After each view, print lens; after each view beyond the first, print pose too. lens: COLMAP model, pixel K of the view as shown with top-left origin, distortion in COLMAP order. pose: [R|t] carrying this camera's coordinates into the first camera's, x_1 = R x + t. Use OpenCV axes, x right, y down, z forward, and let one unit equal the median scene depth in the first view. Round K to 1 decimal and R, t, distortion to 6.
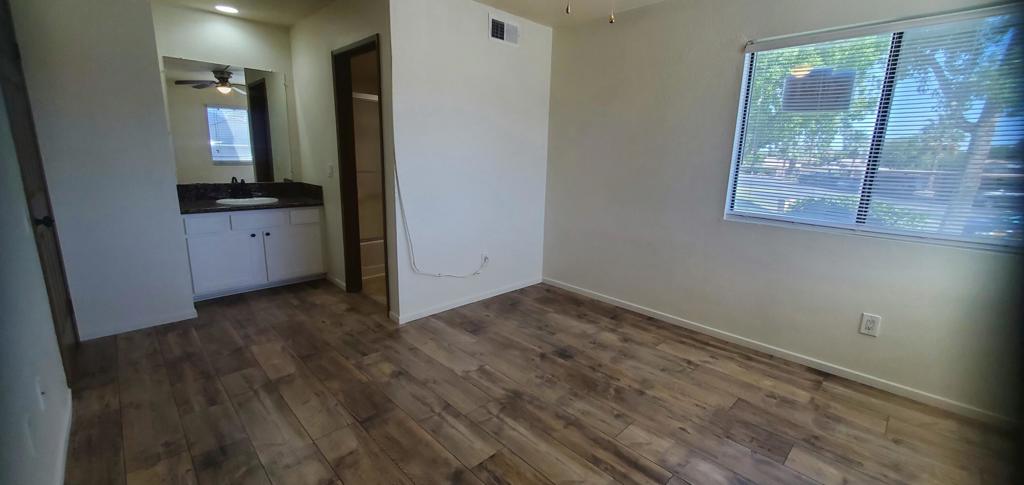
lens RADIAL K [[407.8, 0, 517.3], [0, 407.8, 240.9], [0, 0, 1]] dist [0.005041, -0.000715]
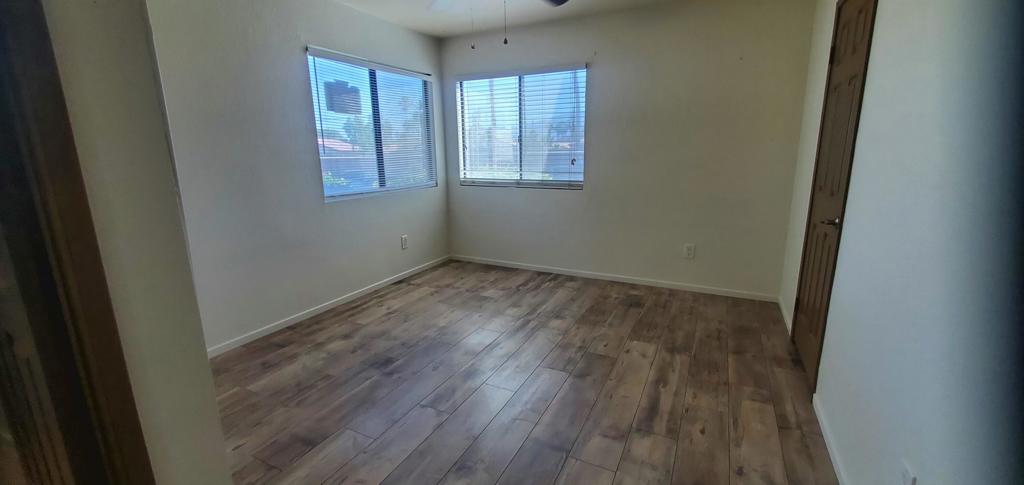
lens RADIAL K [[407.8, 0, 520.8], [0, 407.8, 238.2], [0, 0, 1]] dist [0.005041, -0.000715]
pose [[-0.323682, -0.223333, 0.919431, -0.769529], [0.205067, 0.932087, 0.298600, -0.196649], [-0.923676, 0.285196, -0.255901, 0.863871]]
